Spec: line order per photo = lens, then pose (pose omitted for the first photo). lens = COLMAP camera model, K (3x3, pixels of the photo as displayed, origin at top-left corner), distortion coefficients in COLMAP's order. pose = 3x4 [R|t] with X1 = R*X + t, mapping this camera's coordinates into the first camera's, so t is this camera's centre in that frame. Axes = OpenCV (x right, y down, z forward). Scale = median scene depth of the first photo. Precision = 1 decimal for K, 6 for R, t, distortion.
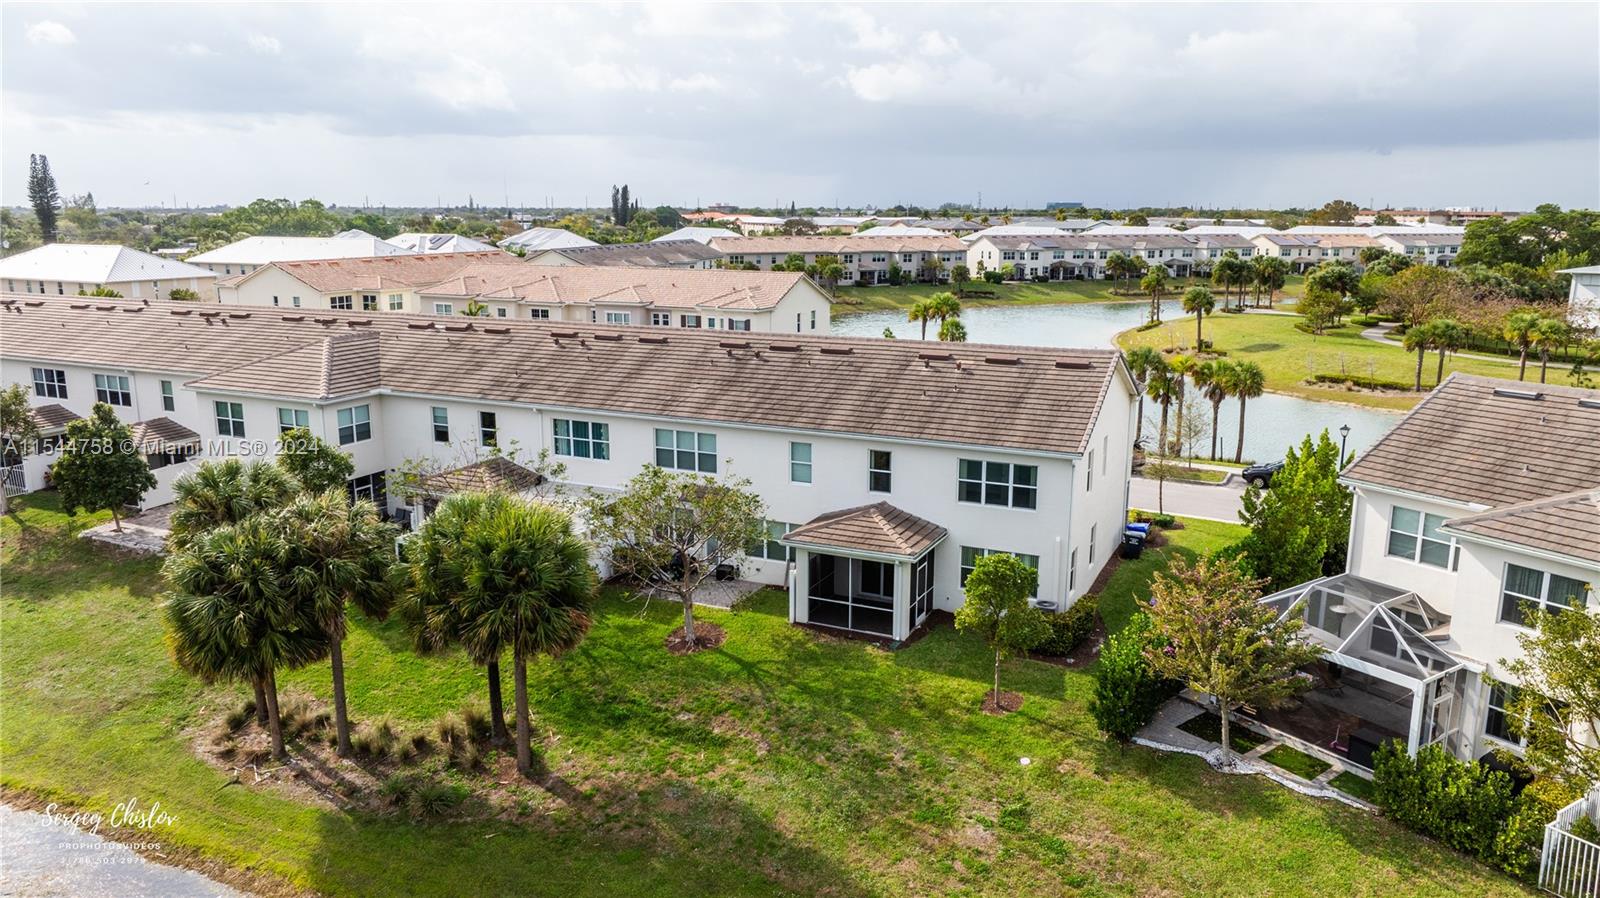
lens RADIAL K [[1126.2, 0, 800.0], [0, 1126.2, 449.0], [0, 0, 1]] dist [-0.022357, 0.007423]
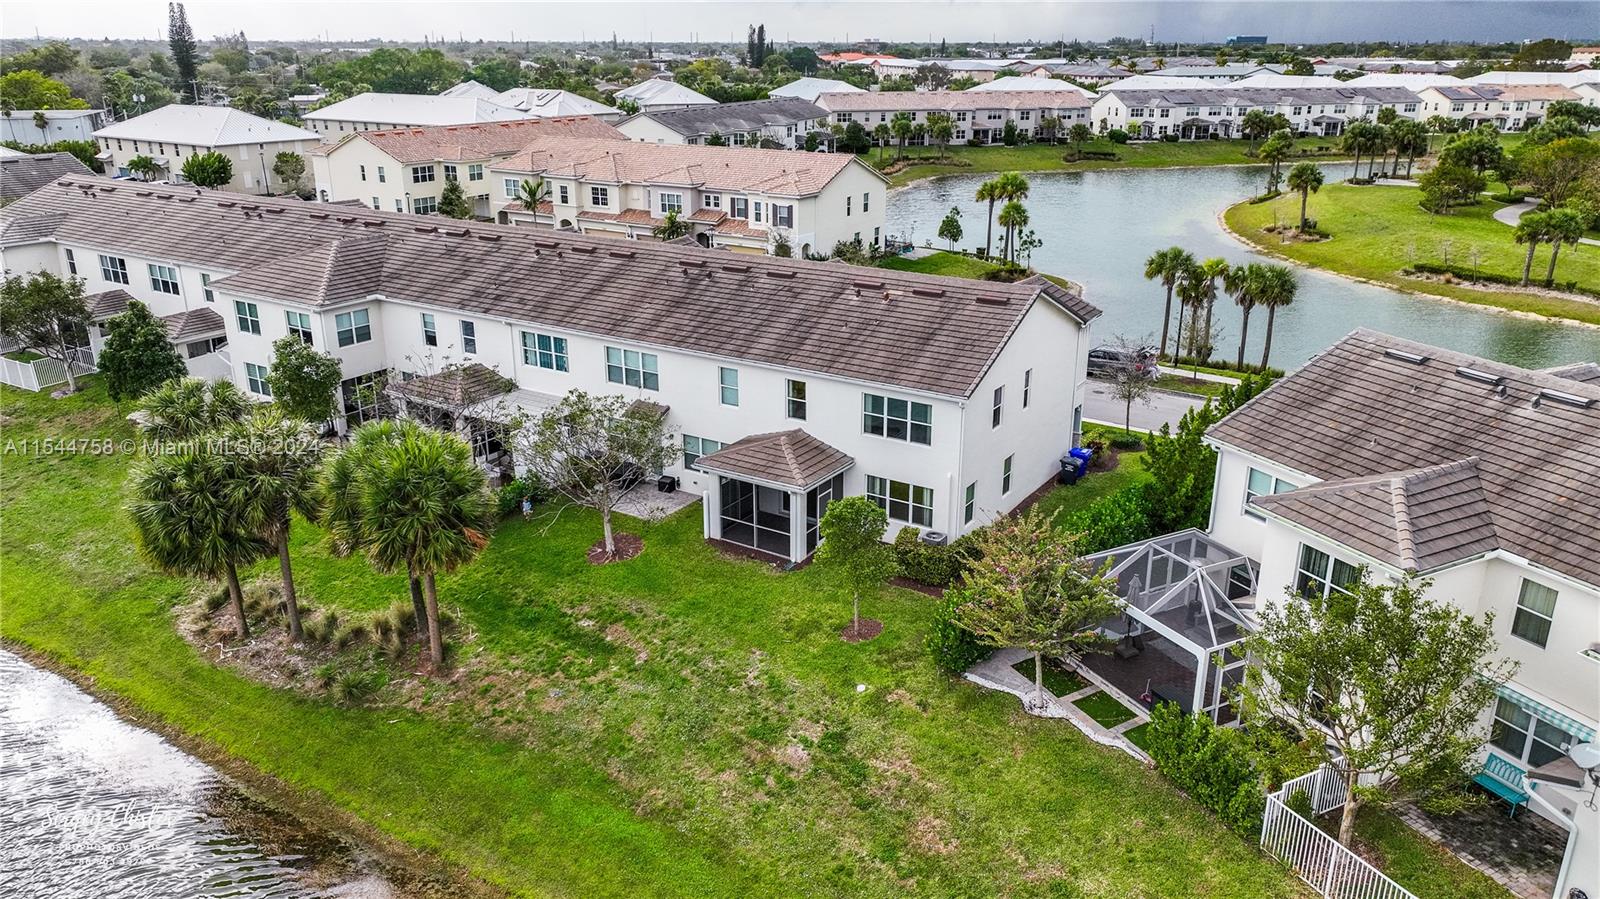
lens RADIAL K [[1136.4, 0, 806.6], [0, 1136.4, 446.9], [0, 0, 1]] dist [0.004017, 0.005739]
pose [[0.991942, 0.041211, -0.119799, 0.210496], [-0.025137, 0.990836, 0.132710, -0.078002], [0.124170, -0.128629, 0.983888, -0.050387]]
